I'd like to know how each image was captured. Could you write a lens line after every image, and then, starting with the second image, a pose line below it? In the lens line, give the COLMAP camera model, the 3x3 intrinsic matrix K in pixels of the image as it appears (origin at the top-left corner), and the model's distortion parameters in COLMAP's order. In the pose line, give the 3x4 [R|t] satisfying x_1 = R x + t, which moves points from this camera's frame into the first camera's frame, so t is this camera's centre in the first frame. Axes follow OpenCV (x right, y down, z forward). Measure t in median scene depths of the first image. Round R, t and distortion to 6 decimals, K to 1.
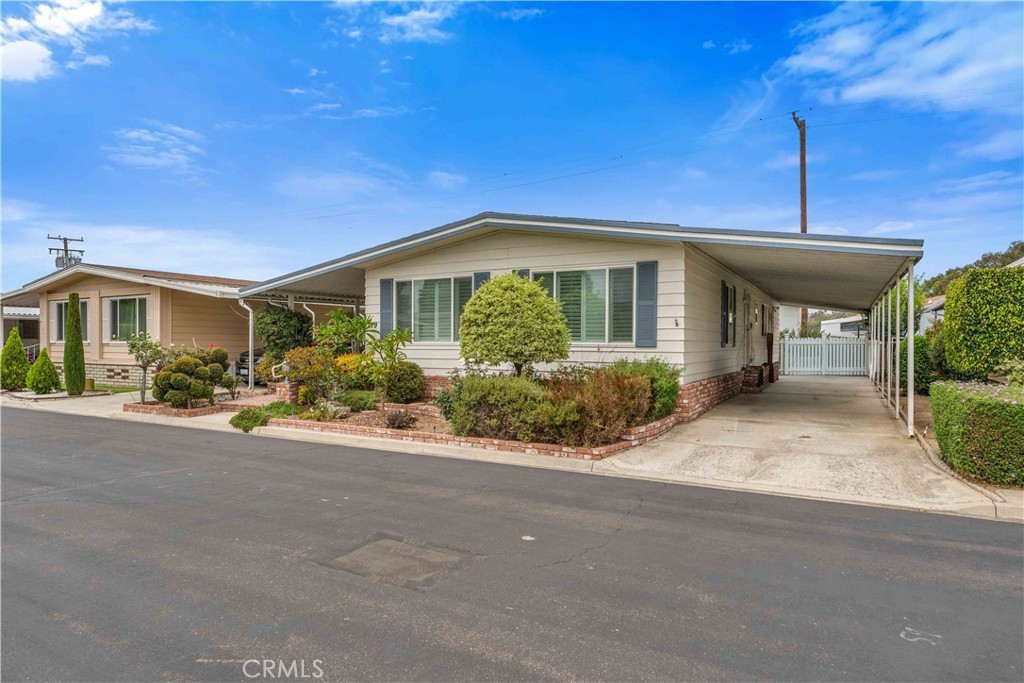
lens RADIAL K [[594.3, 0, 512.0], [0, 594.3, 341.5], [0, 0, 1]] dist [-0.002492, -0.000814]
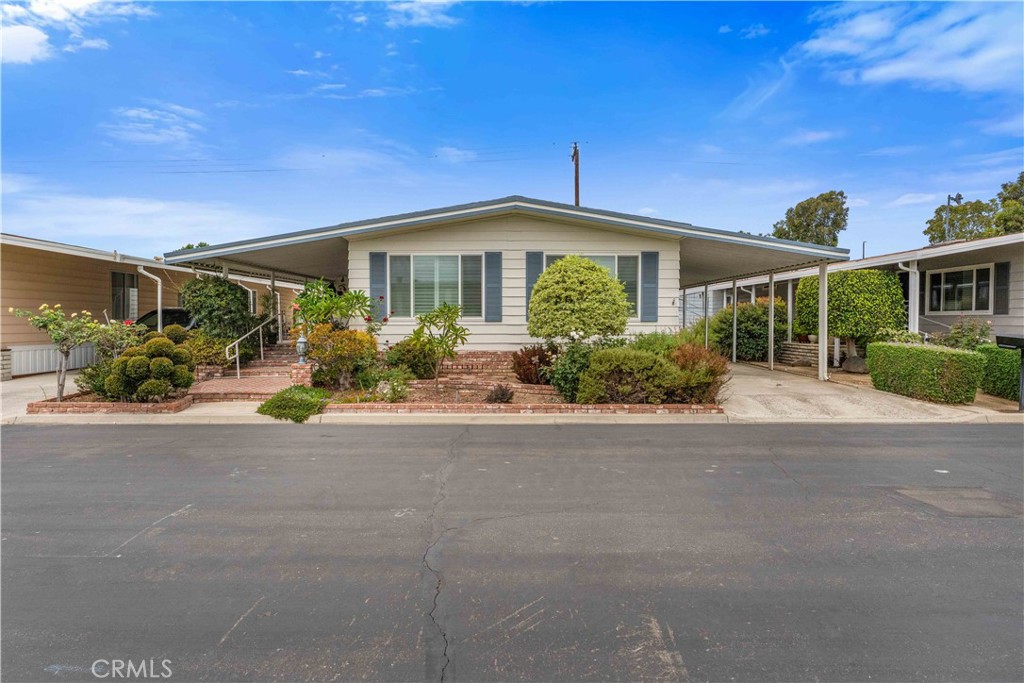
lens RADIAL K [[513.9, 0, 512.3], [0, 513.9, 327.2], [0, 0, 1]] dist [-0.000757, 0.000906]
pose [[0.875744, -0.009061, 0.482691, -0.539734], [0.000798, 0.999850, 0.017321, 0.002712], [-0.482776, -0.014784, 0.875619, 0.206140]]
